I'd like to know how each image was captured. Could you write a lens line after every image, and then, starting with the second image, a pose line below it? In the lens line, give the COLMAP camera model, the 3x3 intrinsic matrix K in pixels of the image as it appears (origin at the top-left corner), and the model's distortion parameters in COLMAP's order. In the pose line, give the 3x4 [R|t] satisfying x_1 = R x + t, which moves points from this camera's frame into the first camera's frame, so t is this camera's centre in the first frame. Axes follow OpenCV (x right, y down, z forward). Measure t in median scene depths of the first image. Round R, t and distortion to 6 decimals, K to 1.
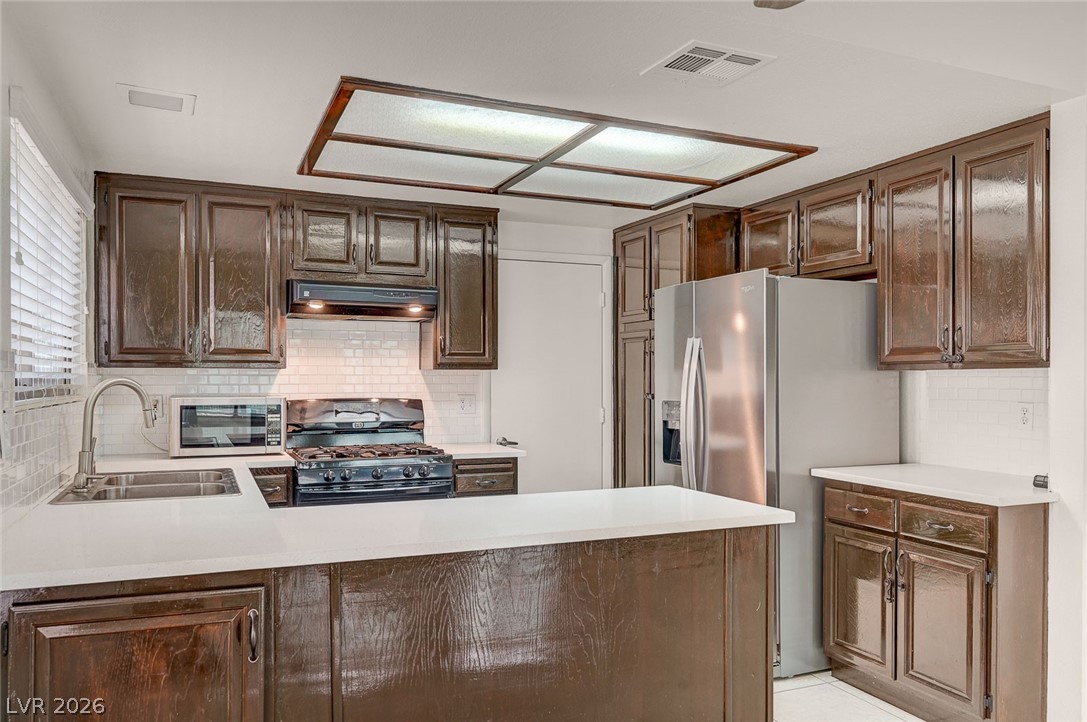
lens RADIAL K [[804.1, 0, 544.8], [0, 804.1, 378.2], [0, 0, 1]] dist [-0.007434, -0.001639]
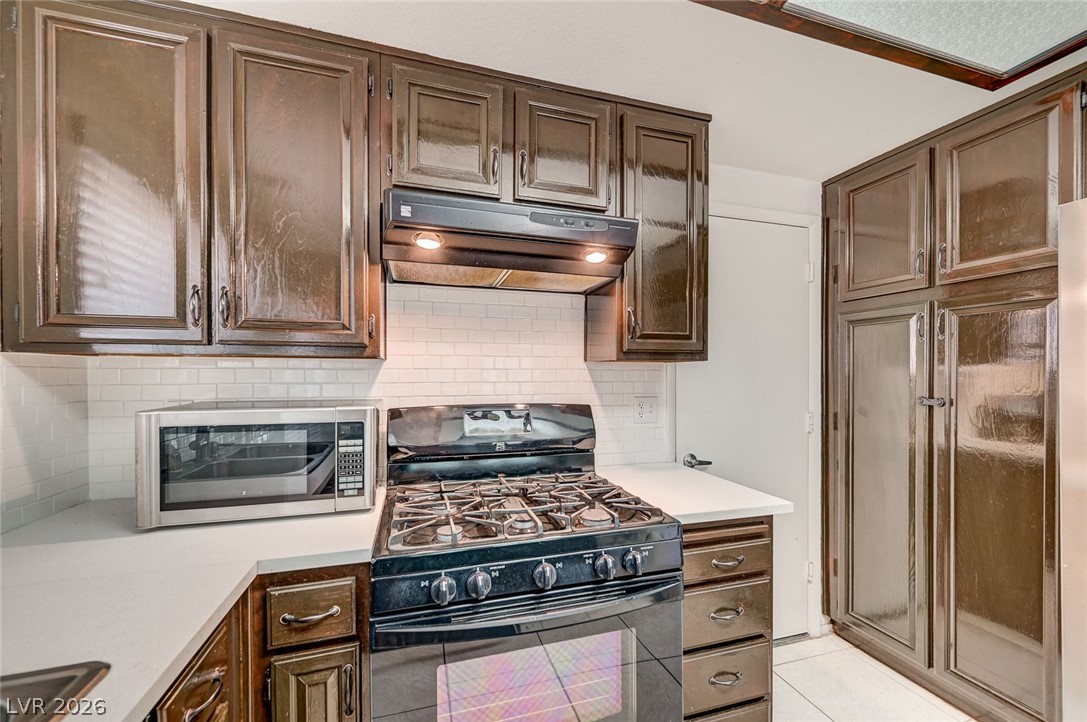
lens RADIAL K [[434.1, 0, 547.0], [0, 434.1, 374.9], [0, 0, 1]] dist [-0.001967, -0.000177]
pose [[0.994502, 0.001777, -0.104707, -0.167624], [-0.001649, 0.999998, 0.001304, 0.000381], [0.104709, -0.001124, 0.994502, 0.694744]]
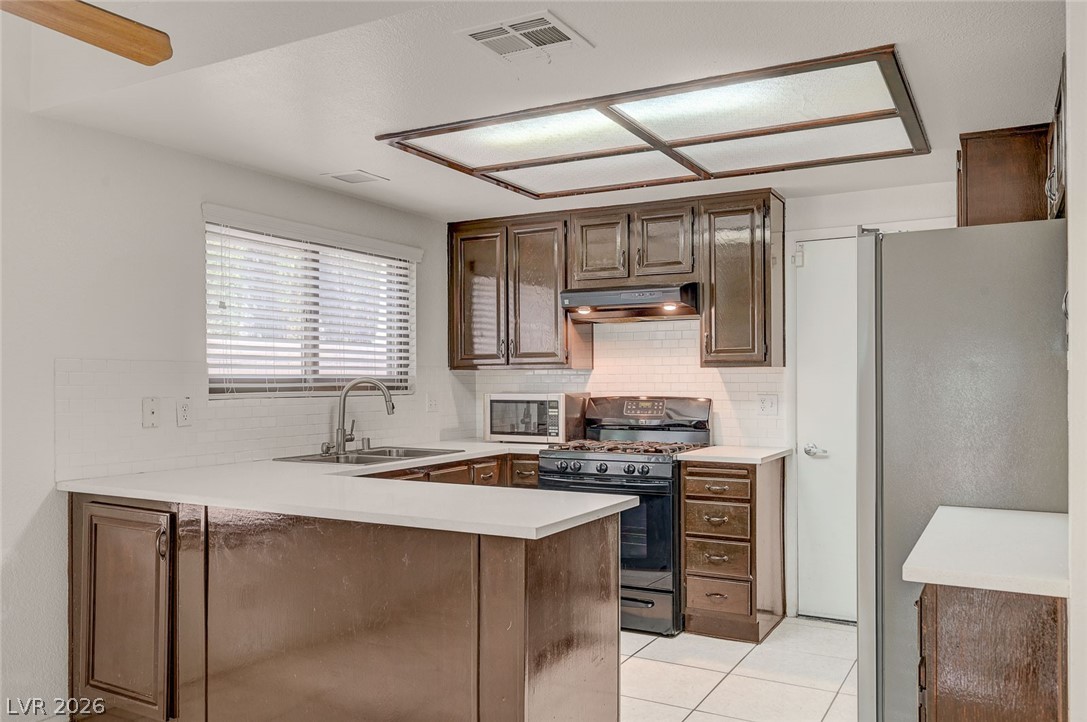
lens RADIAL K [[837.5, 0, 551.2], [0, 837.5, 371.1], [0, 0, 1]] dist [-0.004185, -0.000044]
pose [[0.617591, -0.011693, -0.786412, 0.578835], [0.005376, 0.999929, -0.010646, 0.003417], [0.786481, 0.002348, 0.617610, 0.250358]]
